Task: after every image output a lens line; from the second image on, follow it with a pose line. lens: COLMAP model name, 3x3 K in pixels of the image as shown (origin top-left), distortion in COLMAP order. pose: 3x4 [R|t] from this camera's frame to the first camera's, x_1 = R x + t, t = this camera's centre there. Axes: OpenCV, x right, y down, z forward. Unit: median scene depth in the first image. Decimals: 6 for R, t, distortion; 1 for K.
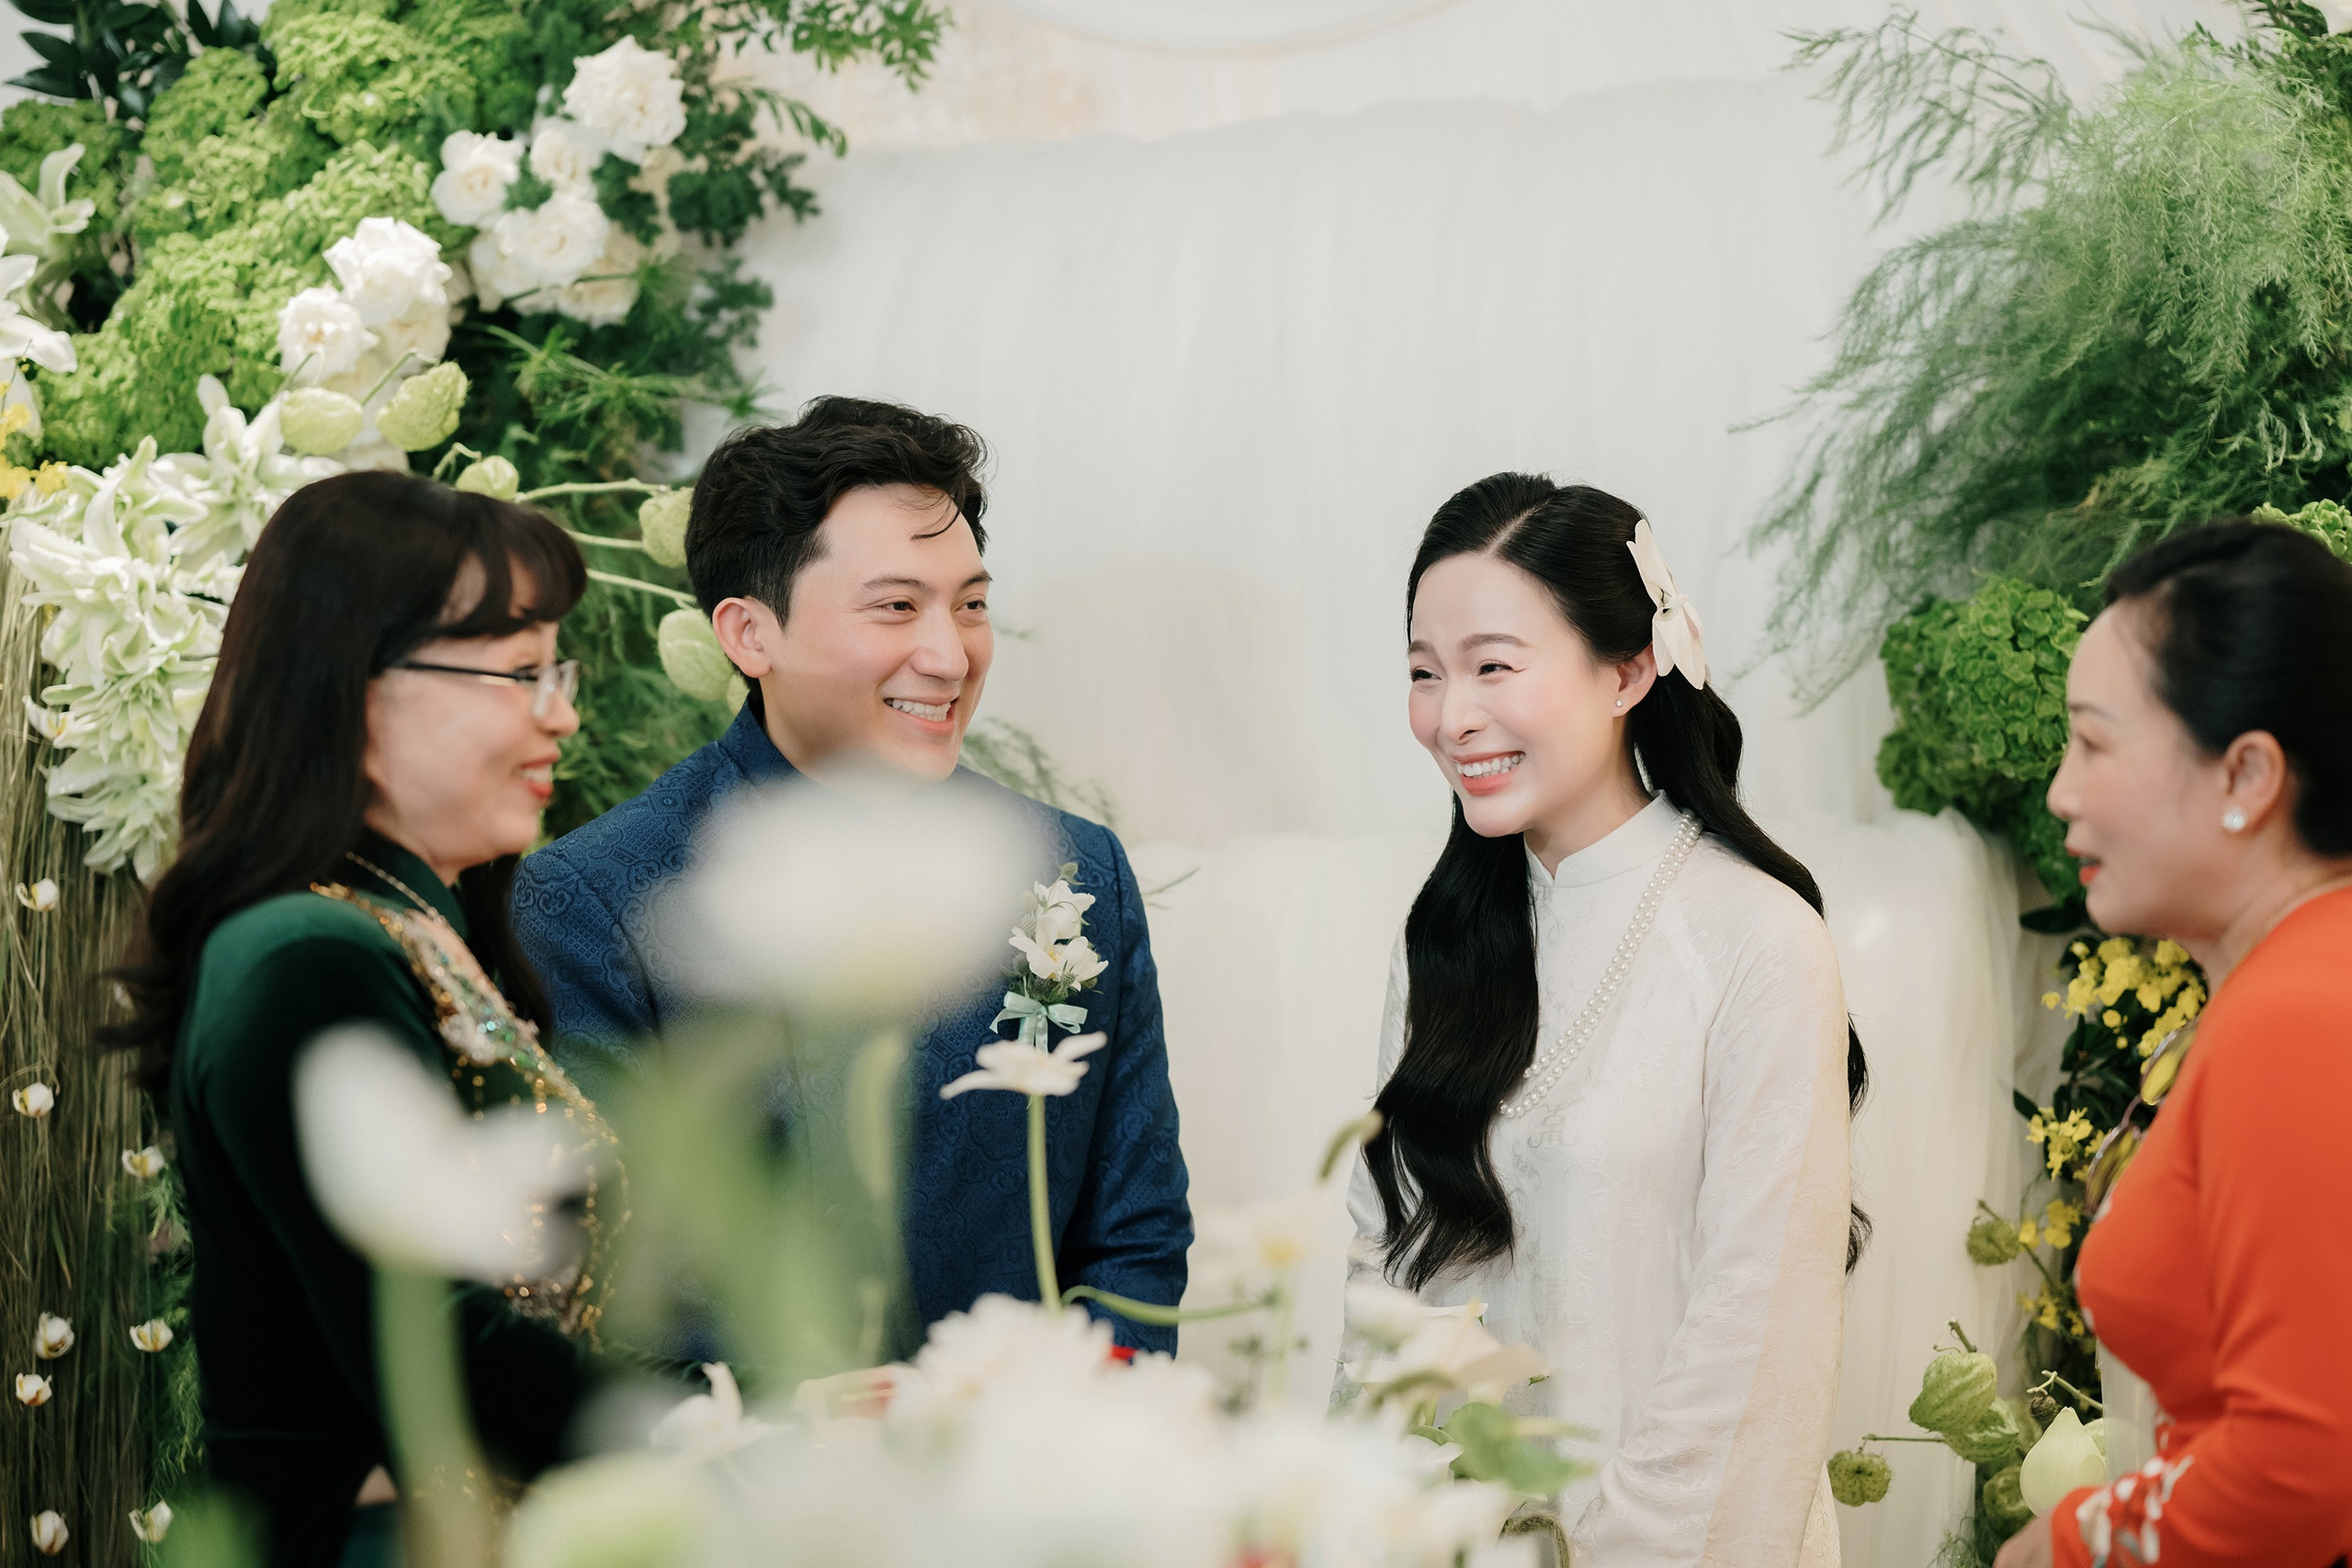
lens RADIAL K [[5535.6, 0, 1101.6], [0, 5535.6, 748.9], [0, 0, 1]] dist [-0.021987, 0.000000]
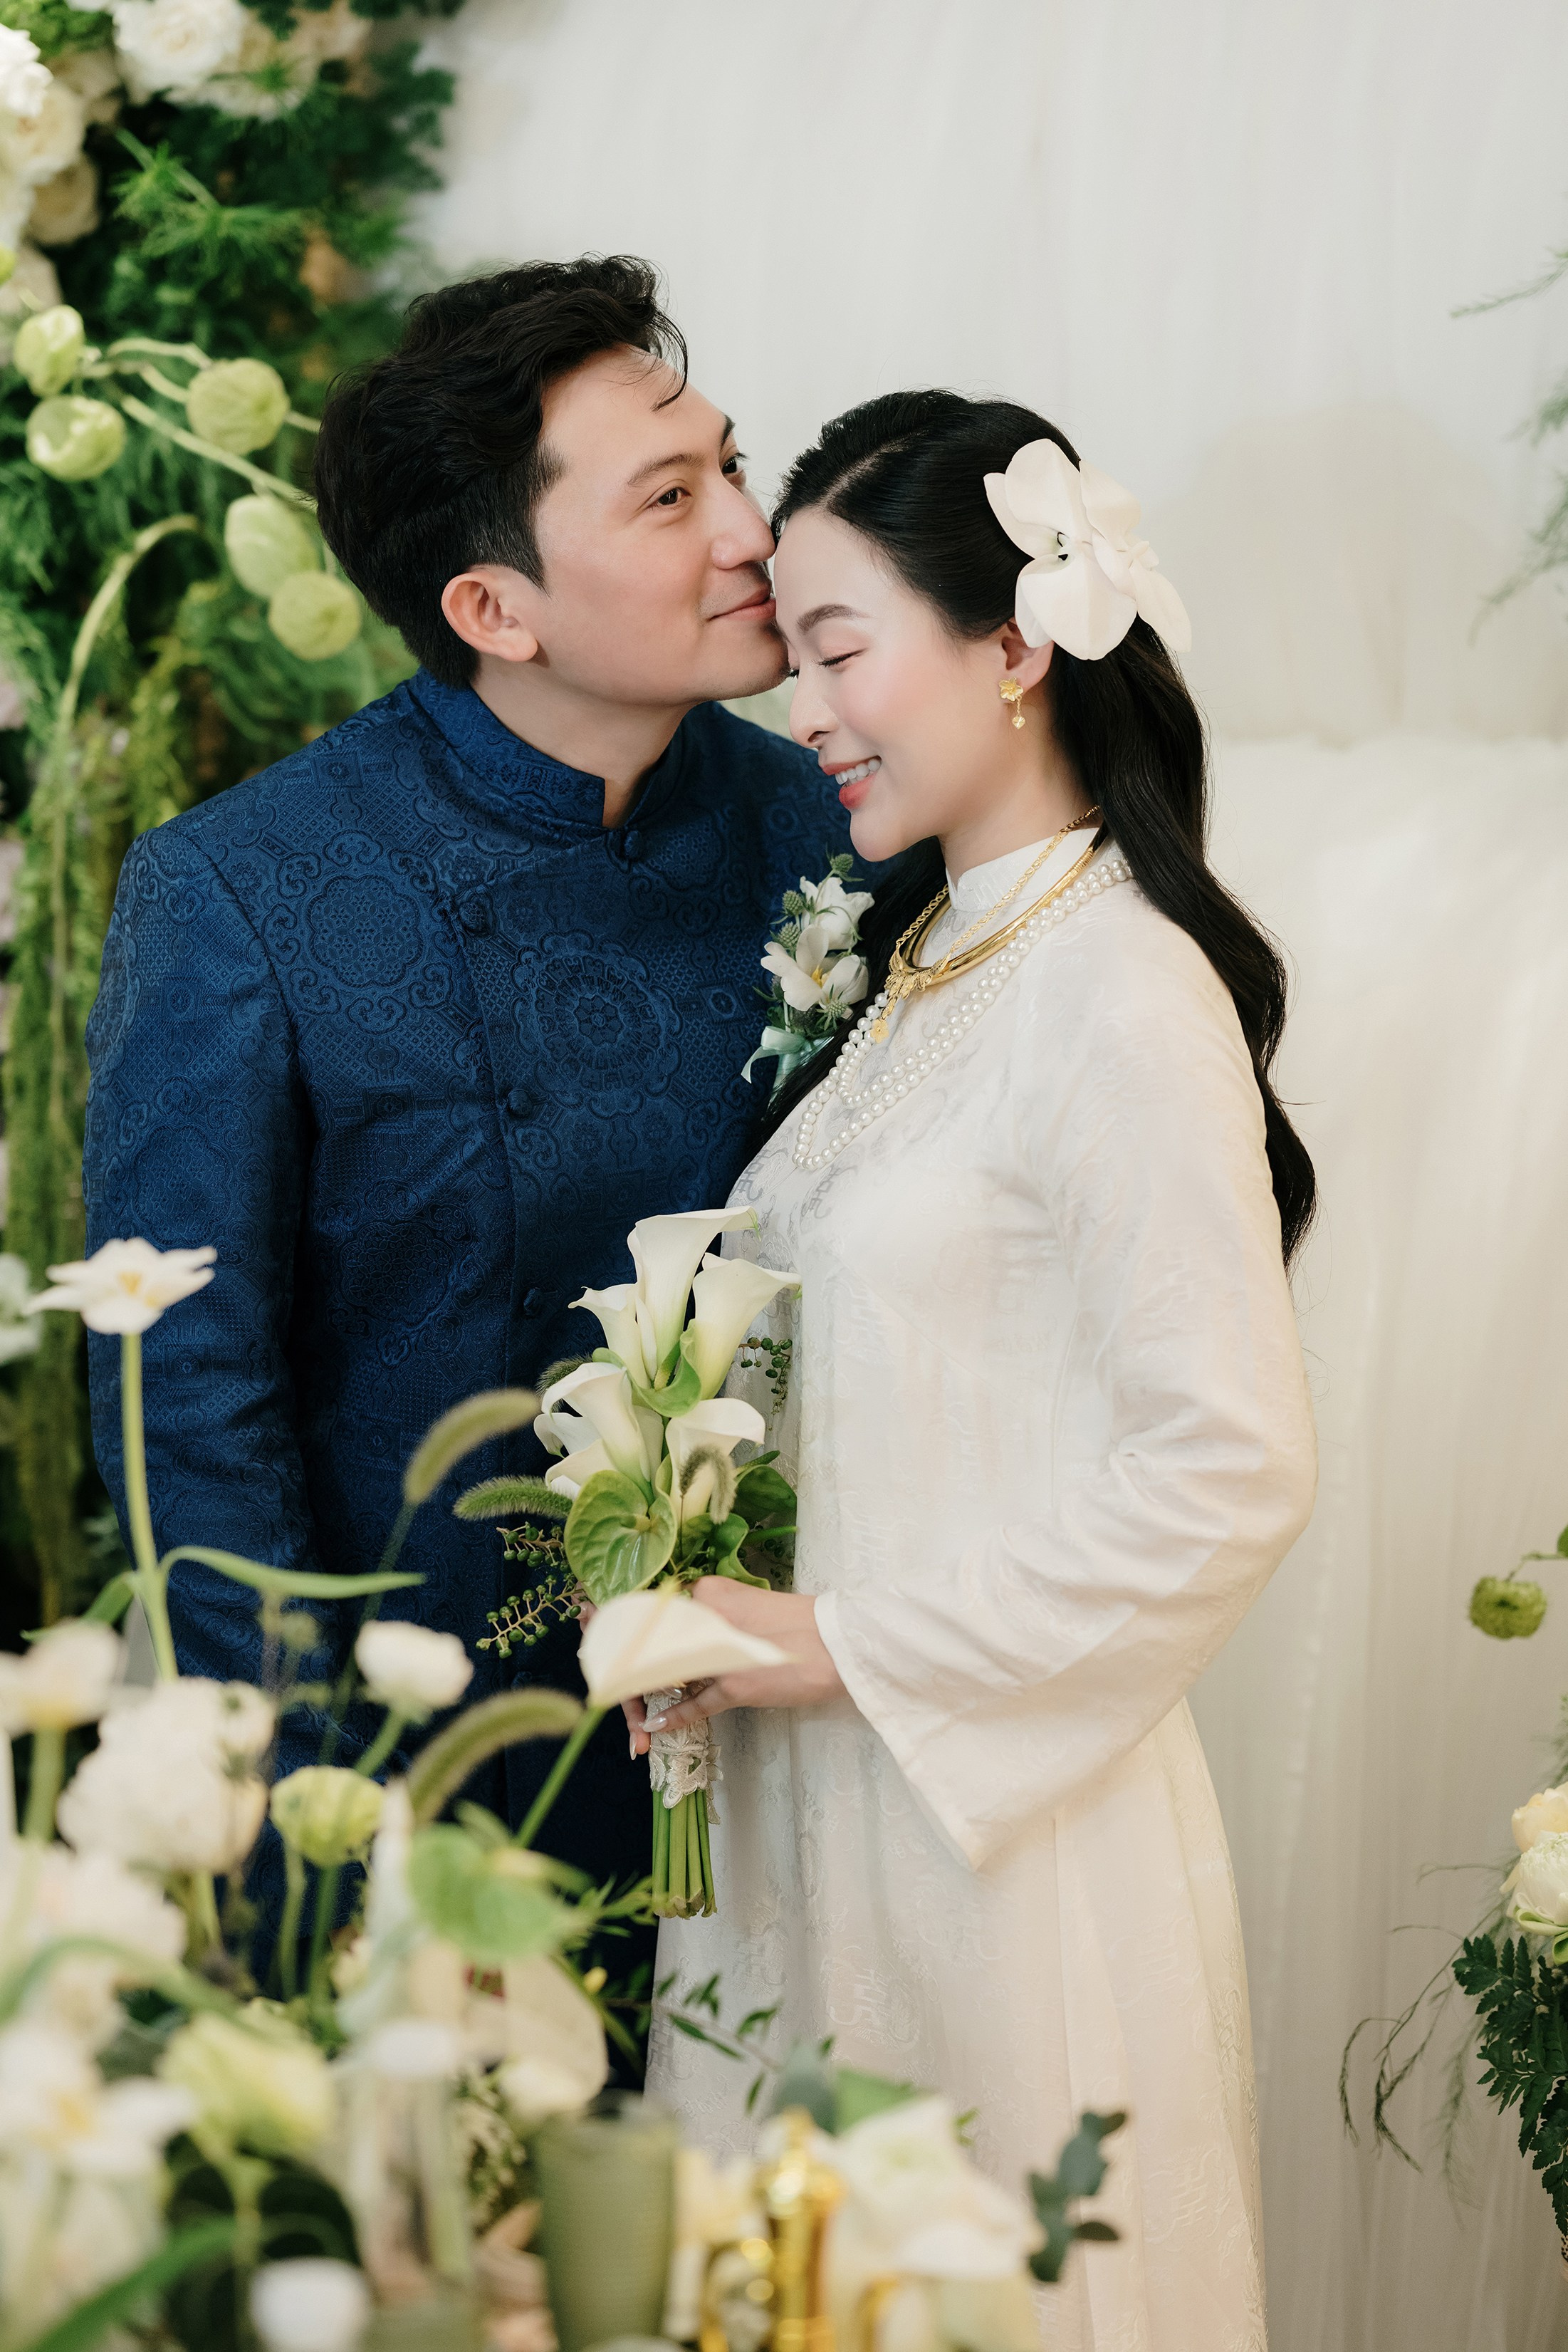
lens RADIAL K [[5535.3, 0, 762.6], [0, 5535.3, 1191.2], [0, 0, 1]] dist [-0.021987, 0.000000]
pose [[0.981354, 0.041184, -0.187747, 0.163331], [-0.006597, 0.983417, 0.181239, -0.073595], [0.192098, -0.176621, 0.965351, 0.162873]]
